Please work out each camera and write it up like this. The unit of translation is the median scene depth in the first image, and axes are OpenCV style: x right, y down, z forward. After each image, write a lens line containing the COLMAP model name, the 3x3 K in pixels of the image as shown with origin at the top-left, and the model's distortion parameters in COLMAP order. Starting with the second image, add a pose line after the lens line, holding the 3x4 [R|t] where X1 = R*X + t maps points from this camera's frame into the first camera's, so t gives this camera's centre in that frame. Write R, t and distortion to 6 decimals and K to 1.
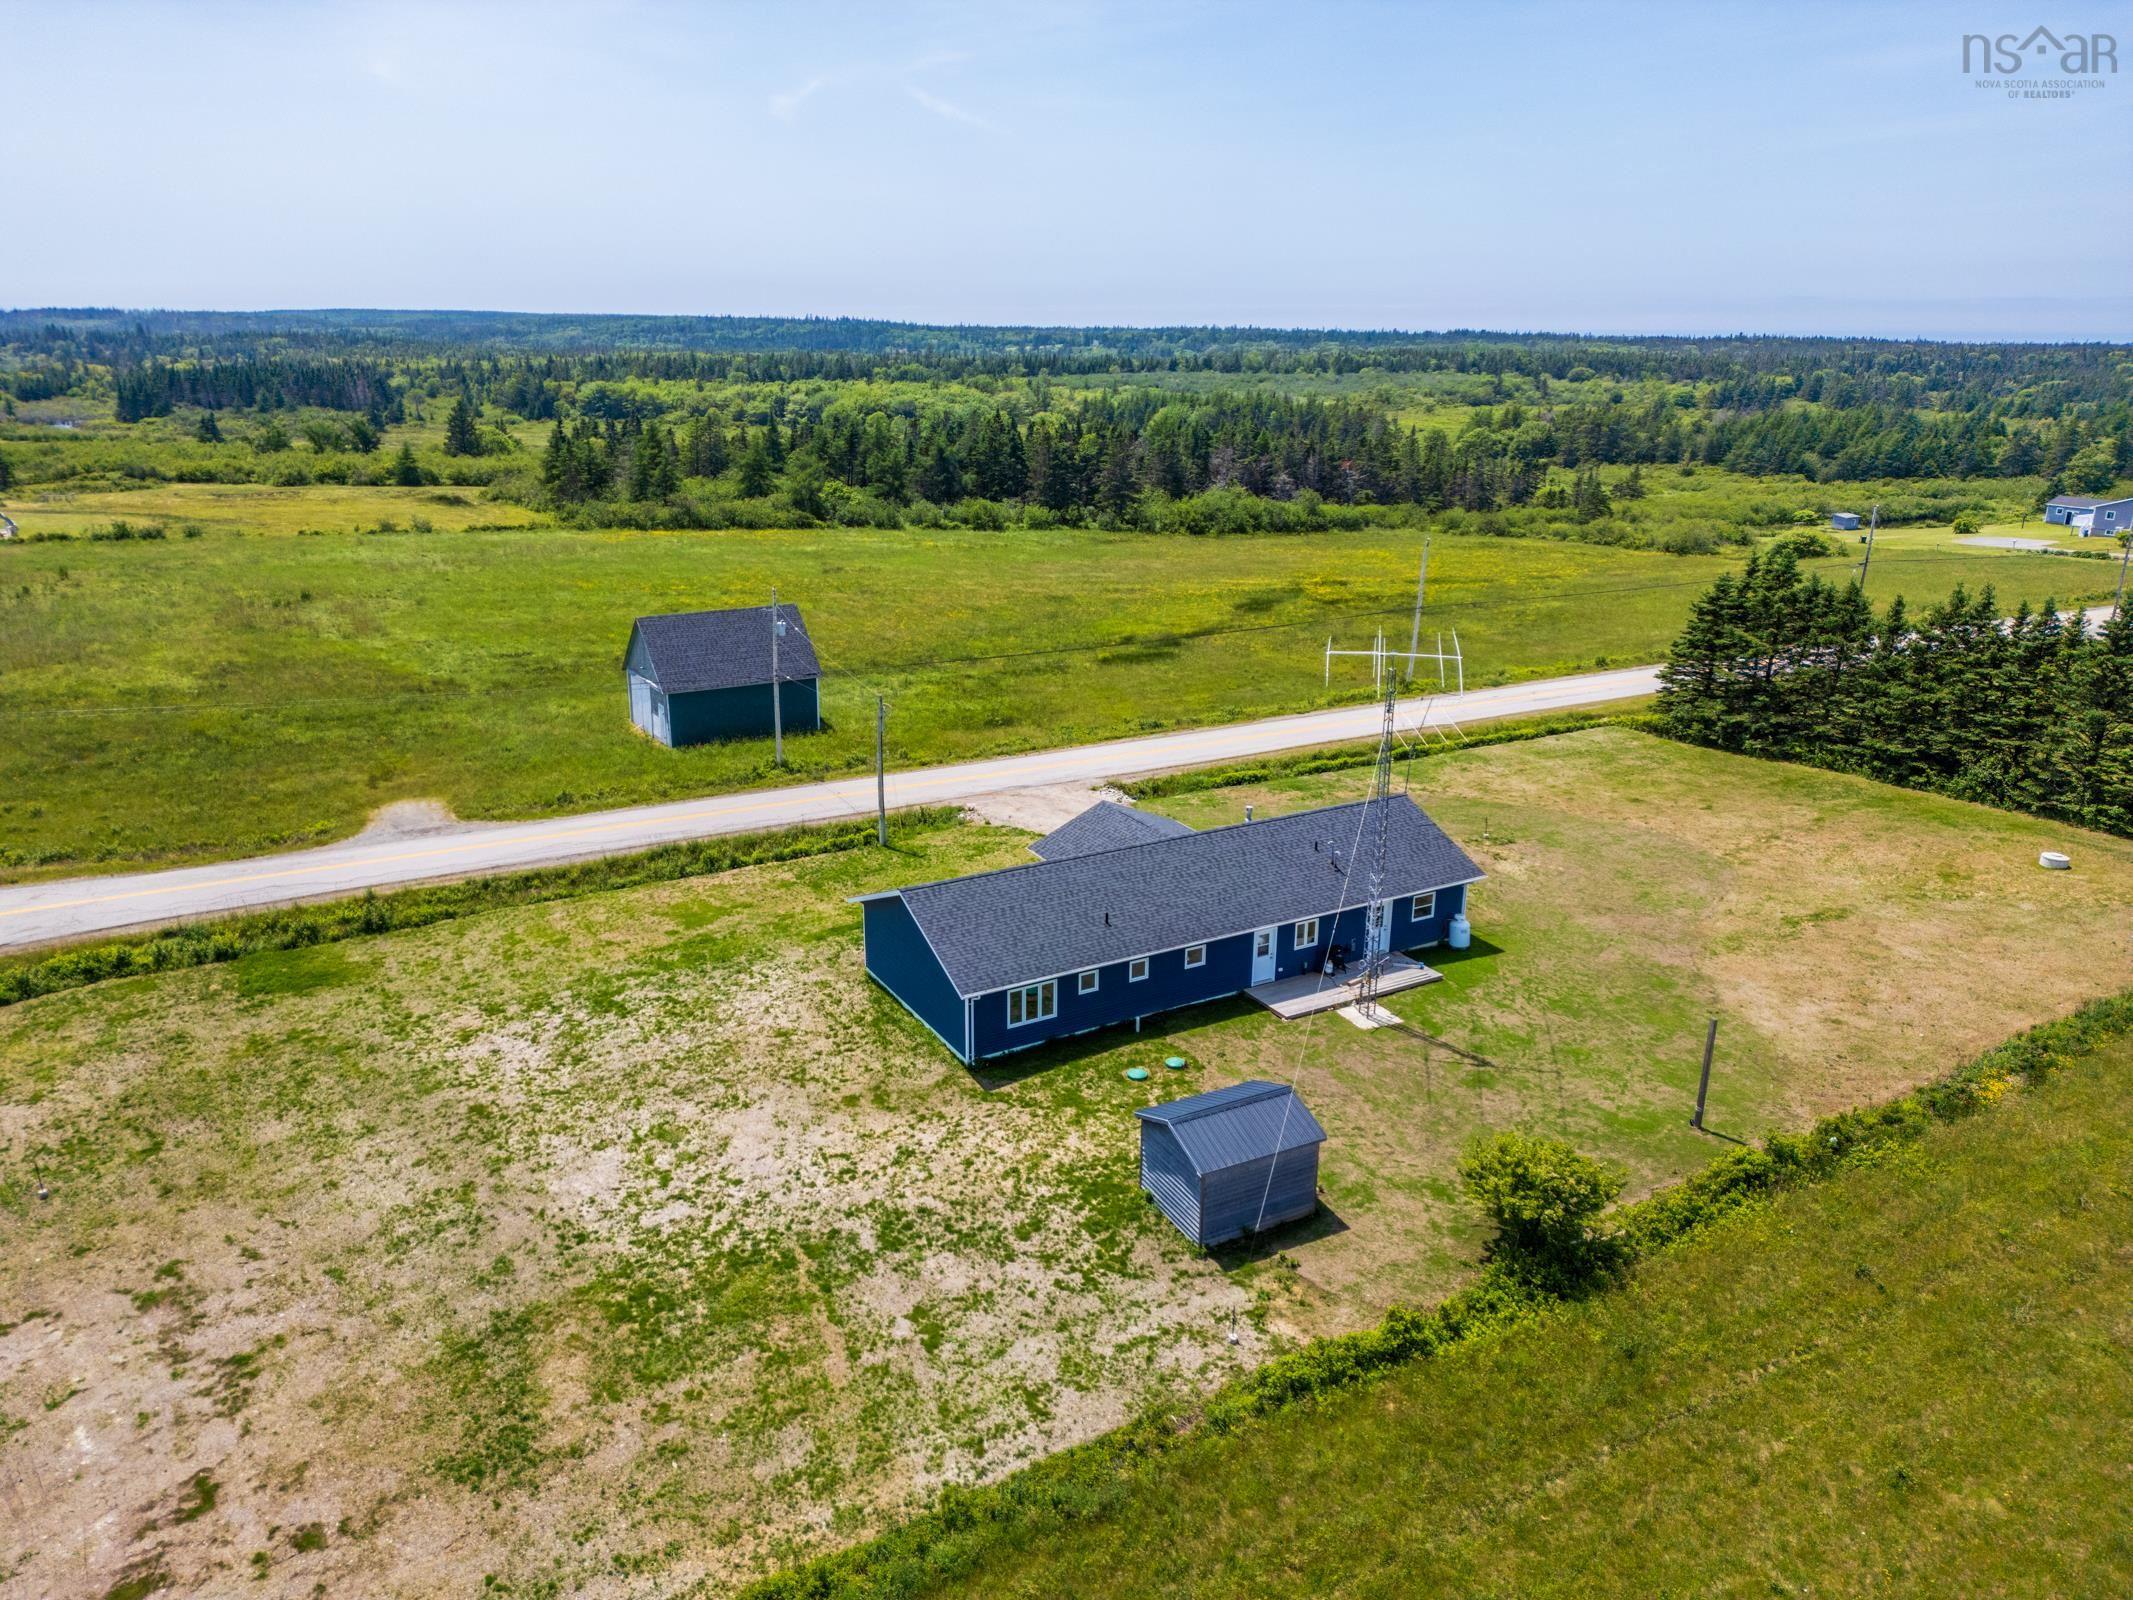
lens RADIAL K [[1491.8, 0, 1060.4], [0, 1491.8, 791.7], [0, 0, 1]] dist [0.099016, -0.111755]
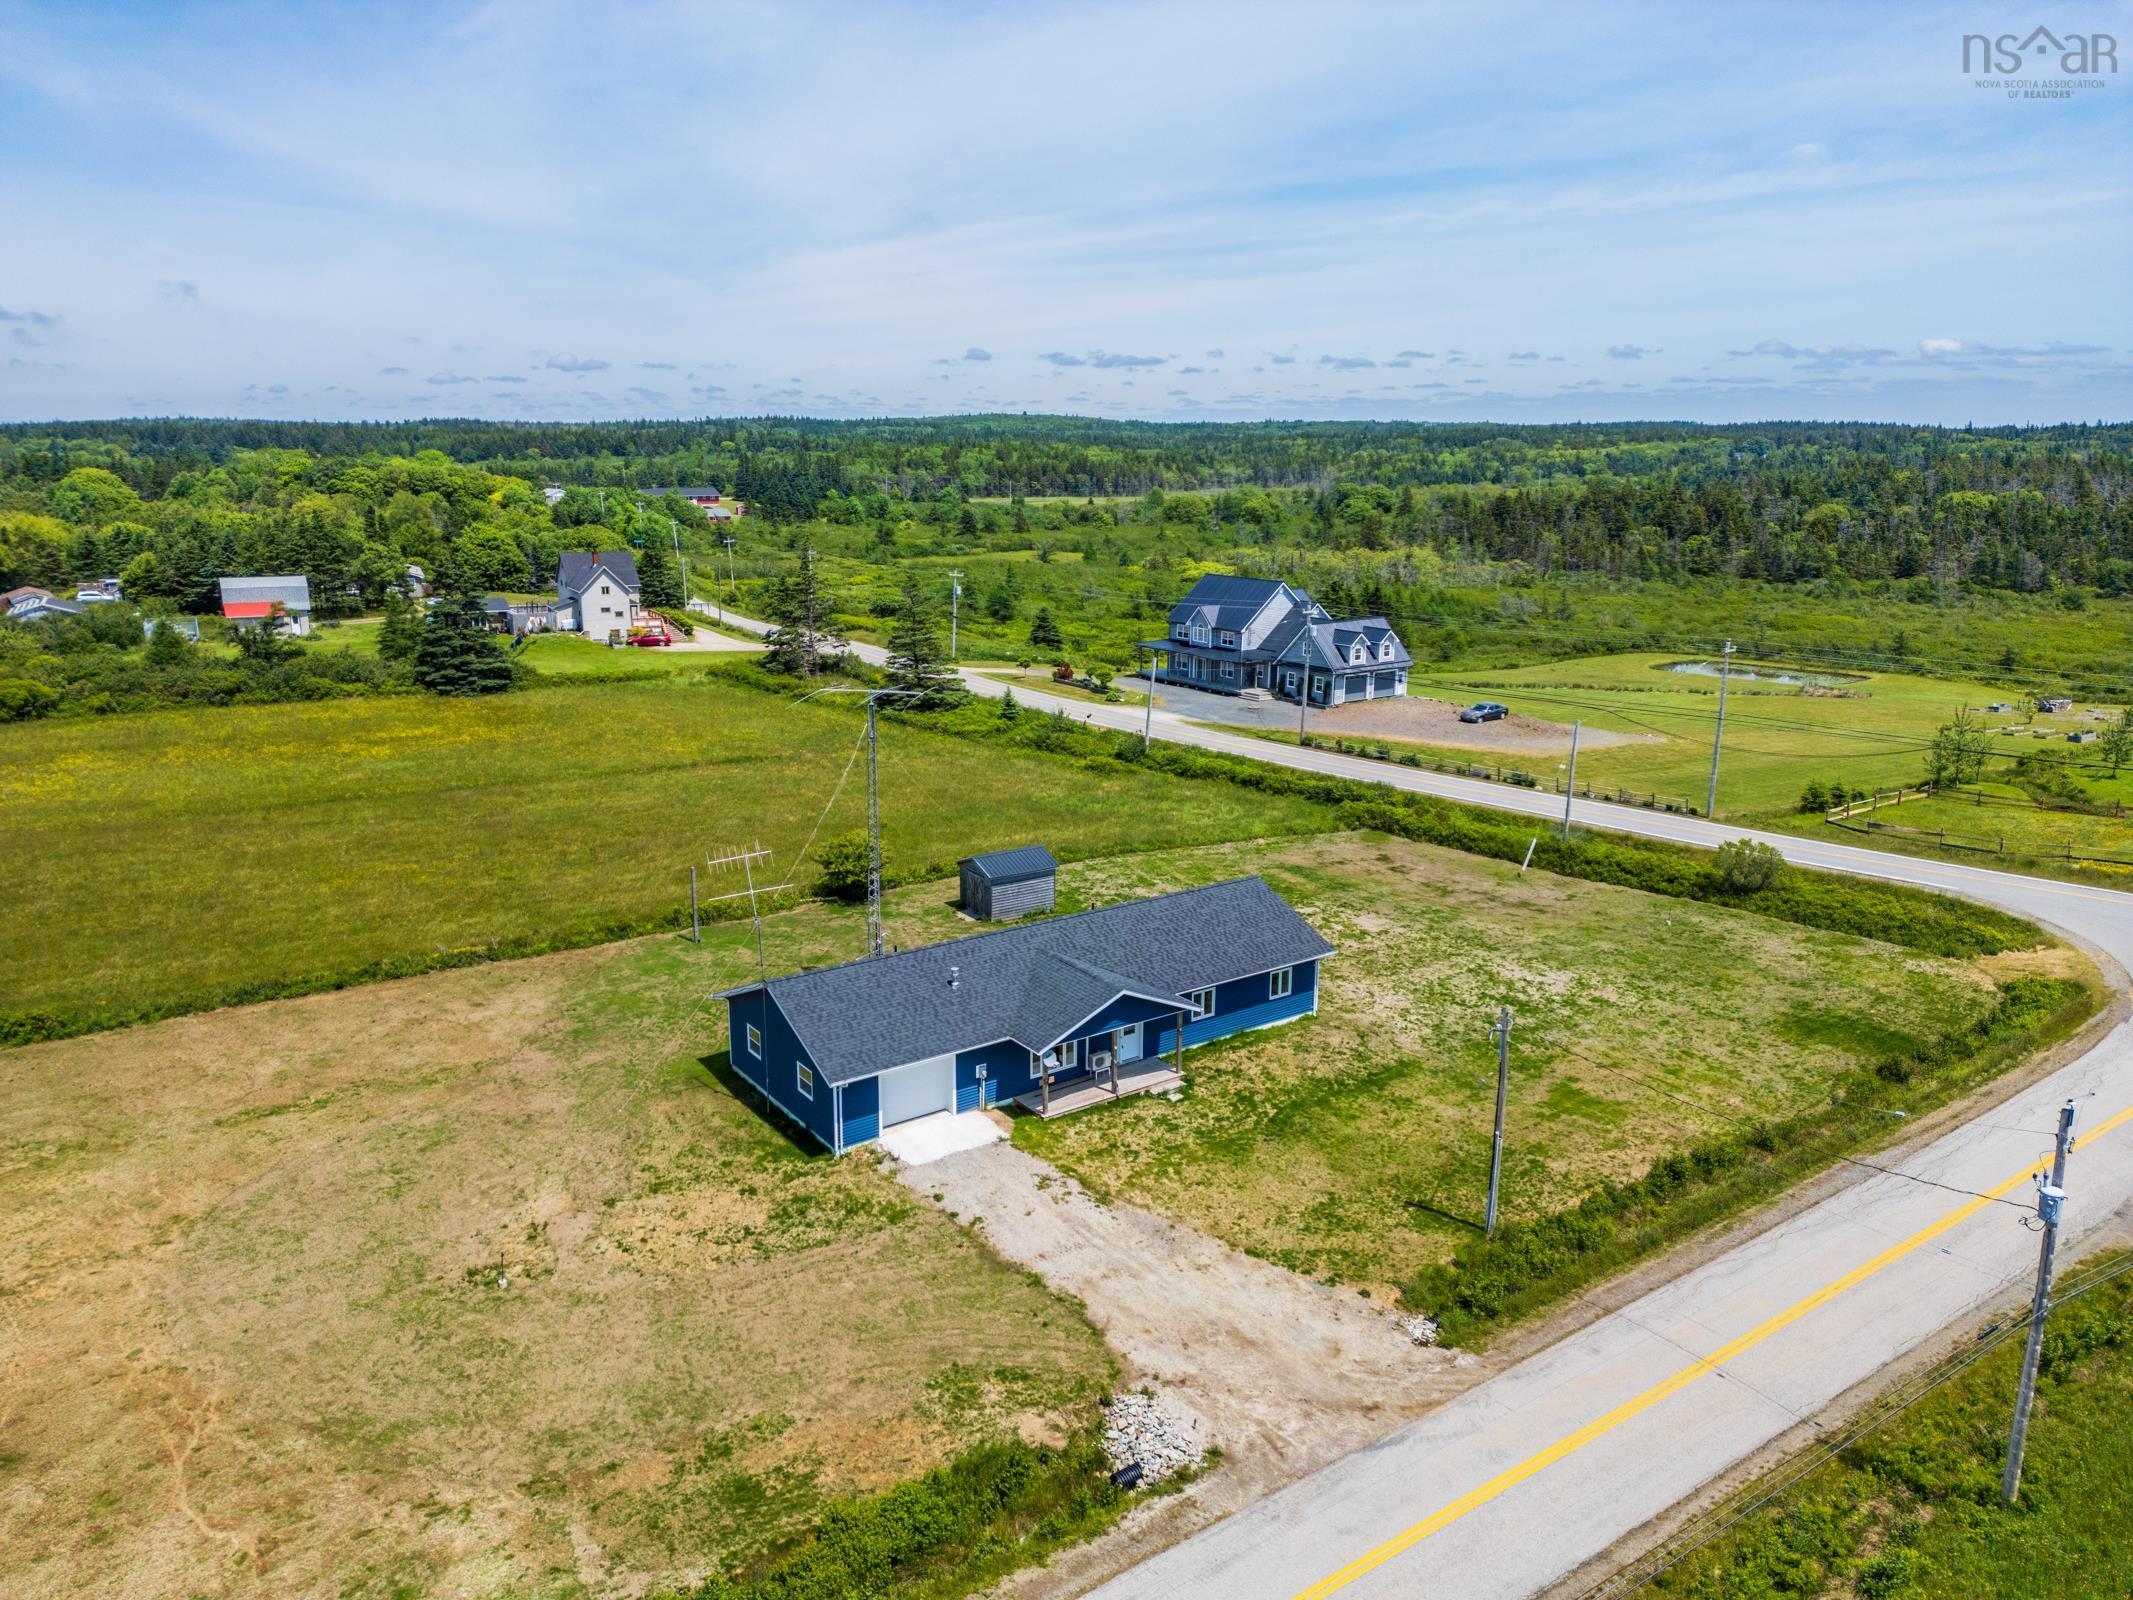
lens RADIAL K [[1491.8, 0, 1060.4], [0, 1491.8, 791.7], [0, 0, 1]] dist [0.099016, -0.111755]
pose [[-0.995762, 0.004928, -0.091836, 0.182252], [-0.042732, 0.859436, 0.509454, -0.665464], [0.081438, 0.511220, -0.855583, 2.140976]]
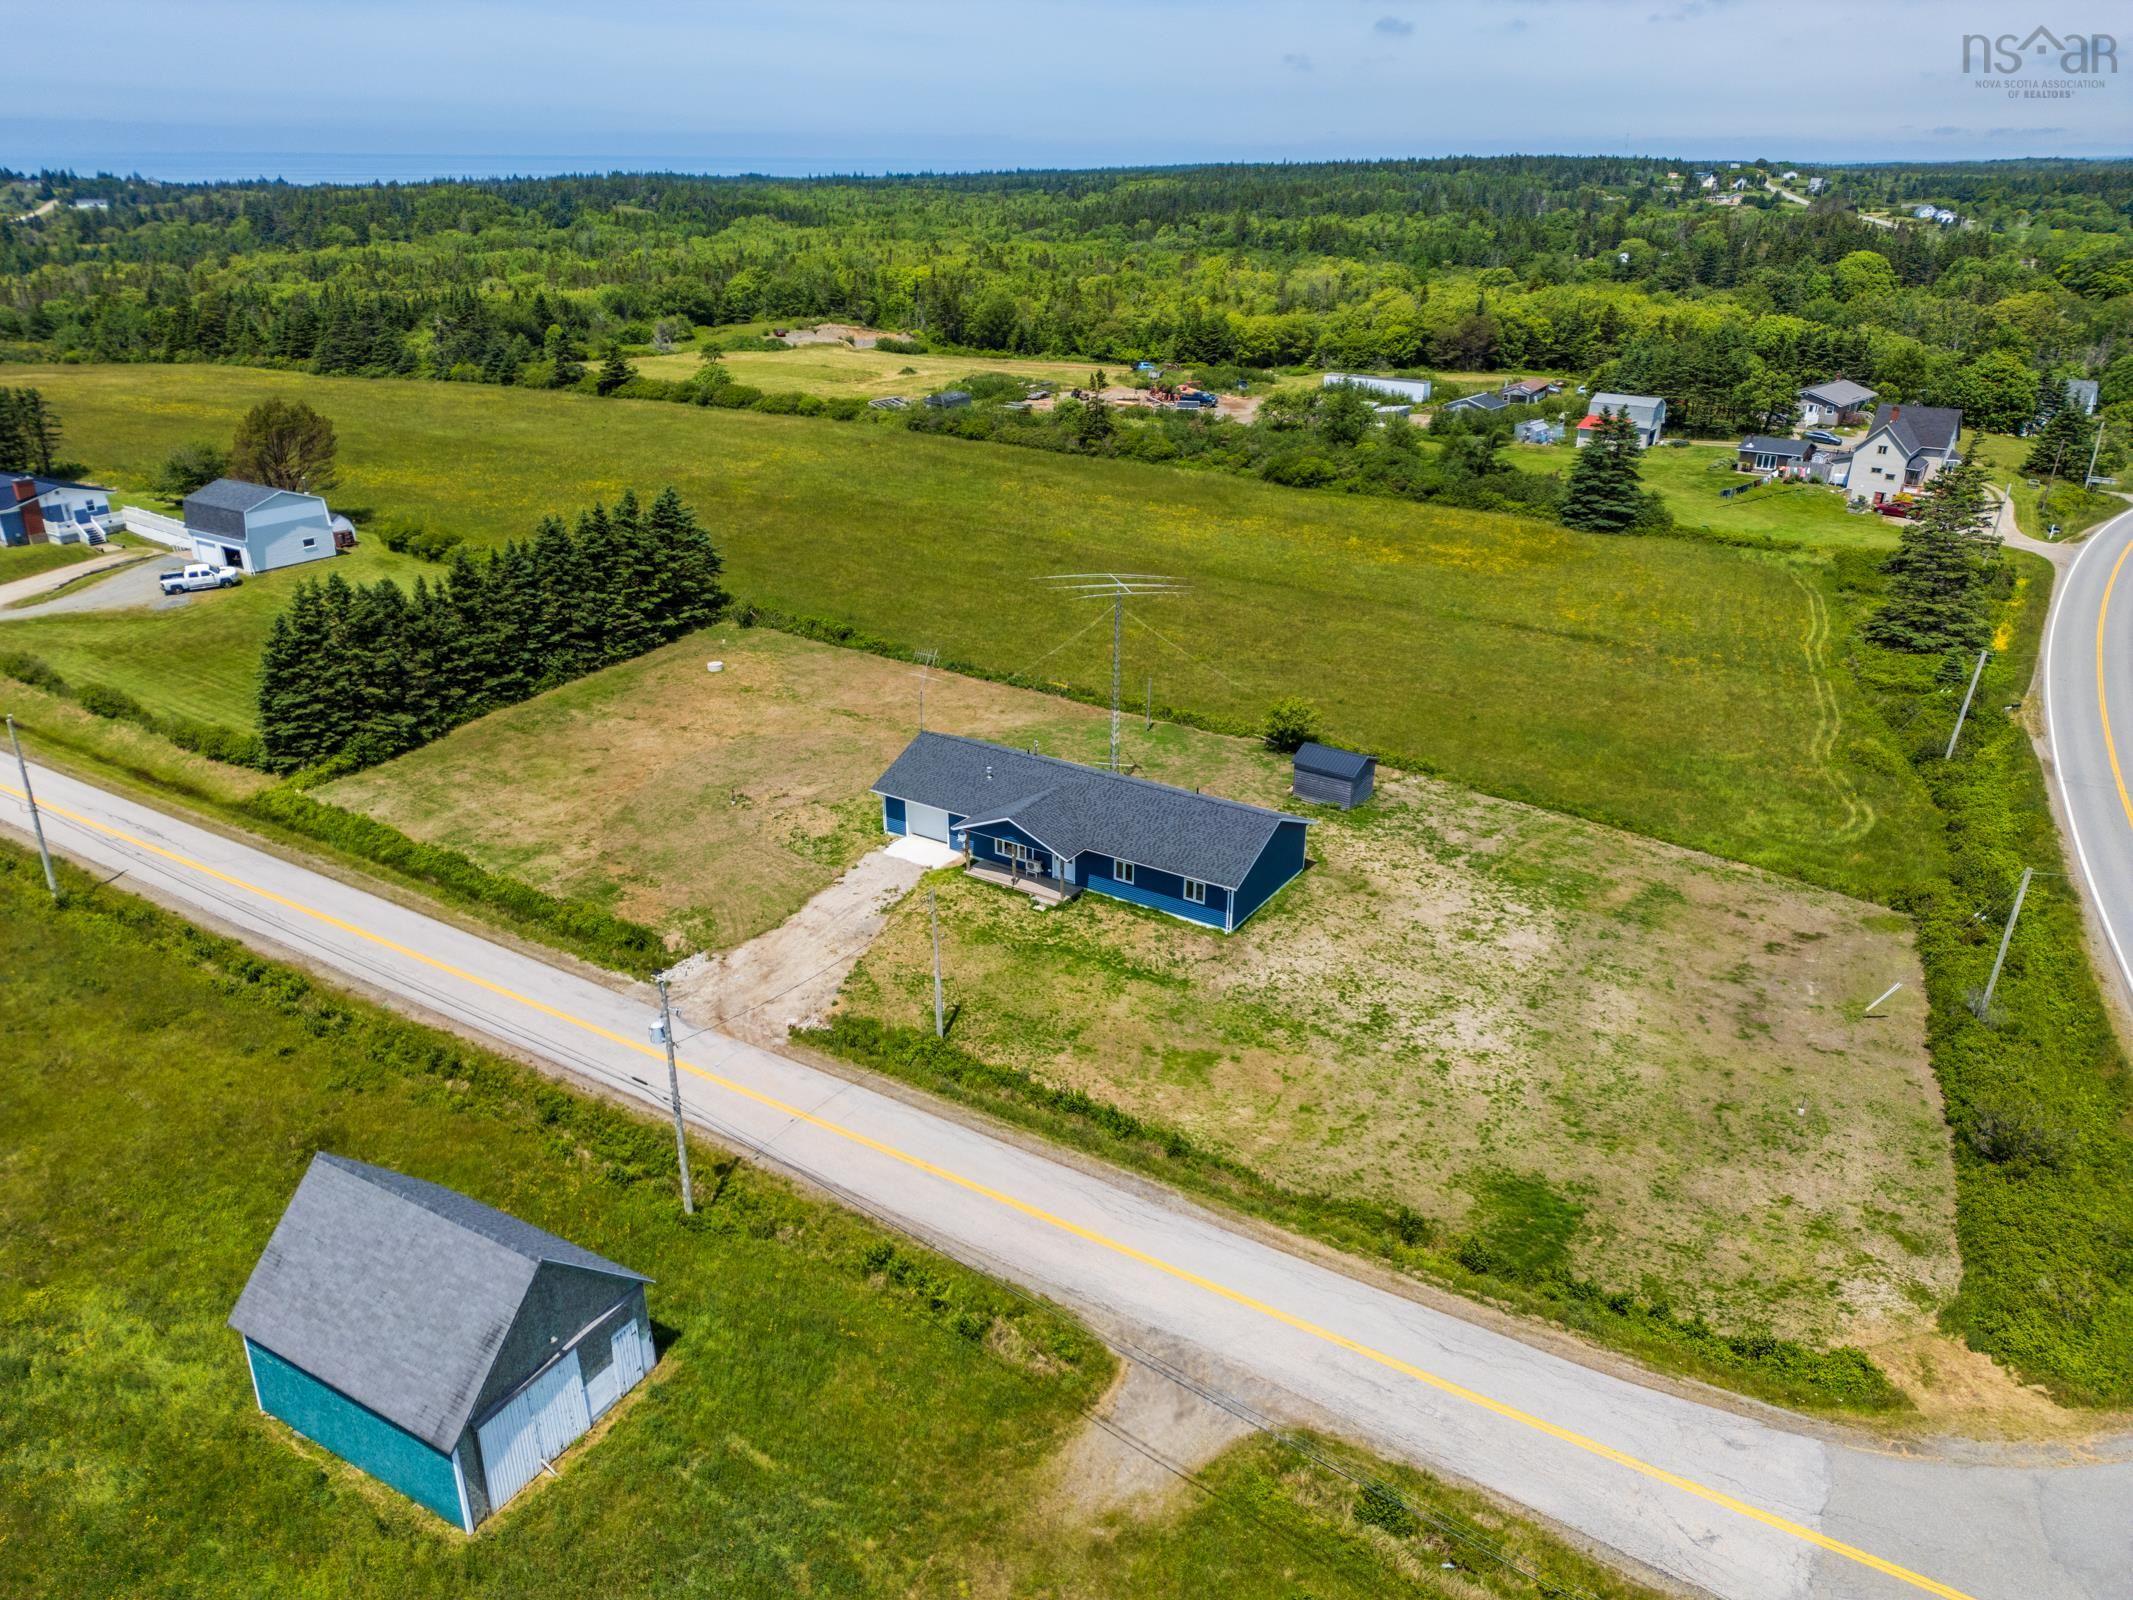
lens RADIAL K [[1472.1, 0, 1066.5], [0, 1472.1, 800.0], [0, 0, 1]] dist [0.135602, -0.179601]
pose [[-0.458148, -0.360784, 0.812364, -1.254032], [0.259698, 0.819717, 0.510511, -0.789414], [-0.850093, 0.444858, -0.281857, 1.670764]]
